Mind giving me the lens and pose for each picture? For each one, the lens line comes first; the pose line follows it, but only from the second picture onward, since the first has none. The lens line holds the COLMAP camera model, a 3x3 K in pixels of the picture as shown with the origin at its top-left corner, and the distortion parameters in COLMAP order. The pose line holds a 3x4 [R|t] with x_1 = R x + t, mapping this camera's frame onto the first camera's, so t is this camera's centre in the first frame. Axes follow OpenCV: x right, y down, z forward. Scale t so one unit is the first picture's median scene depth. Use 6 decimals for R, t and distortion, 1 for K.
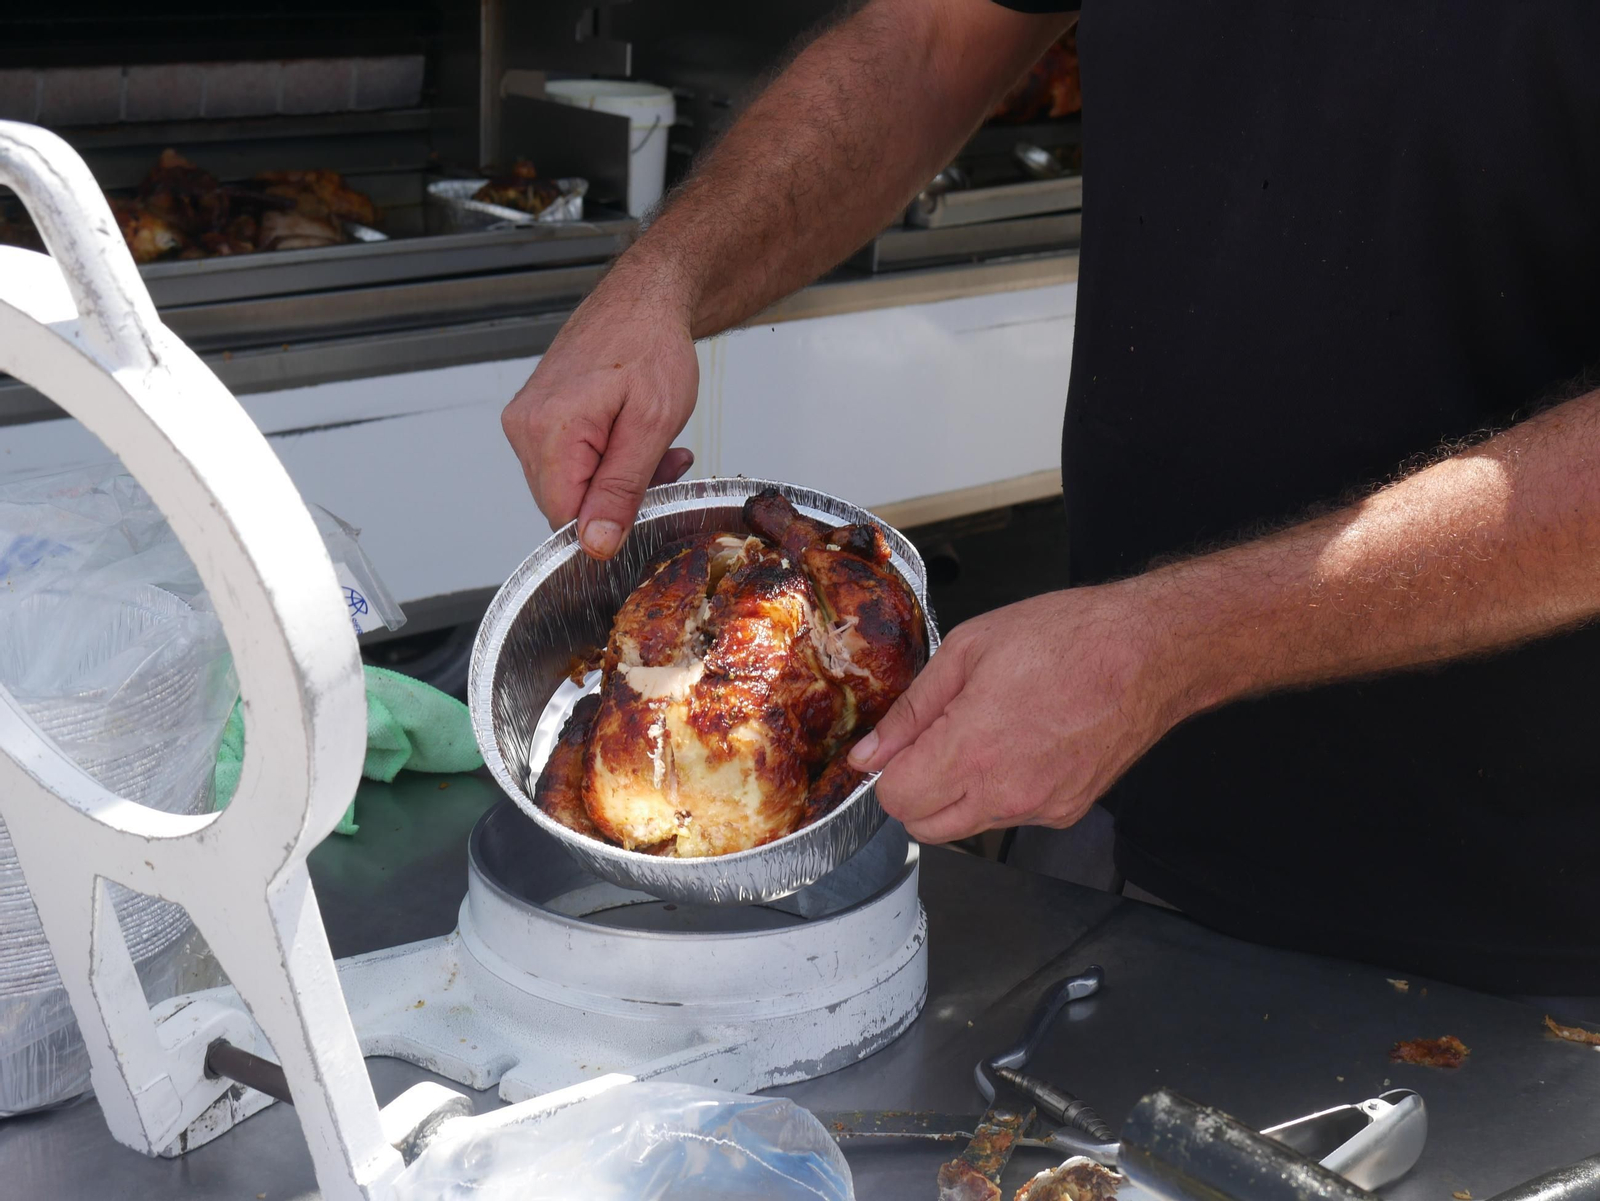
lens RADIAL K [[2239.4, 0, 859.0], [0, 2239.4, 601.3], [0, 0, 1]] dist [0.019627, -0.092017]
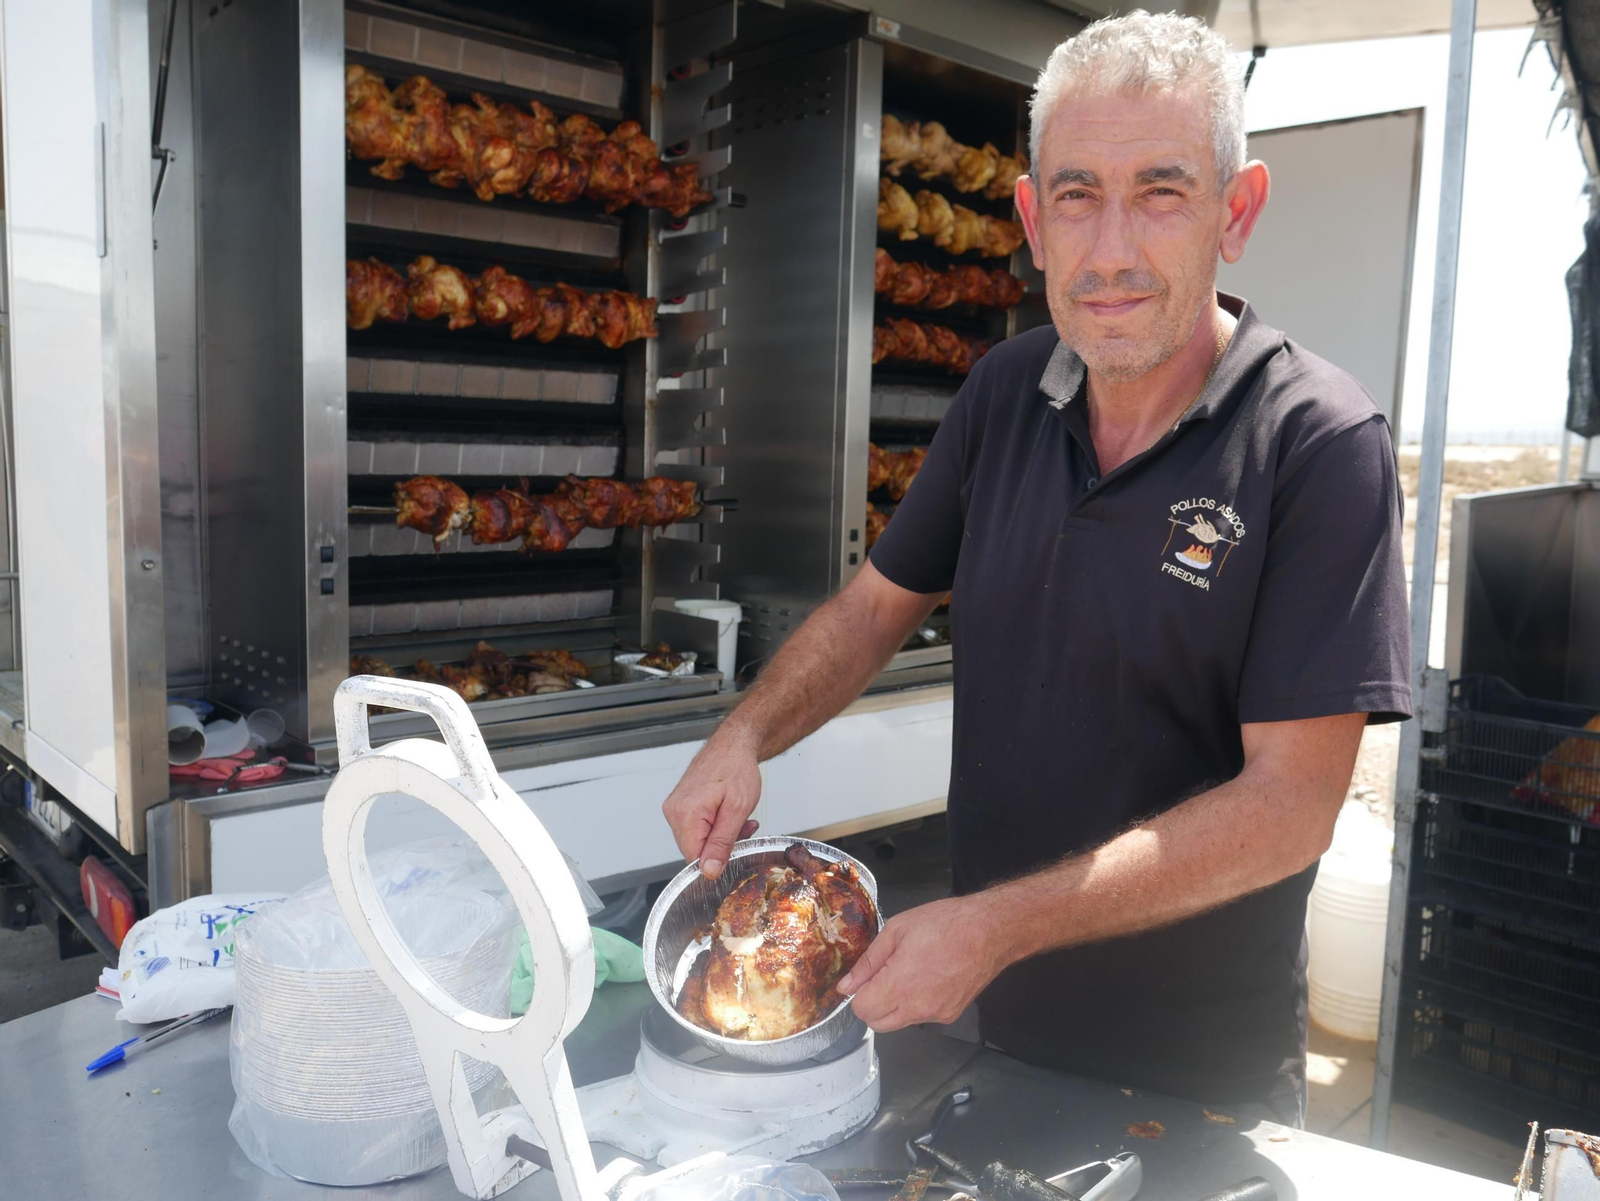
lens RADIAL K [[1324.9, 0, 826.9], [0, 1324.9, 601.1], [0, 0, 1]] dist [-0.032677, 0.002561]
pose [[0.999909, -0.012601, -0.004790, -0.004284], [0.011788, 0.989679, -0.142816, -0.091792], [0.006540, 0.142746, 0.989738, -0.180888]]
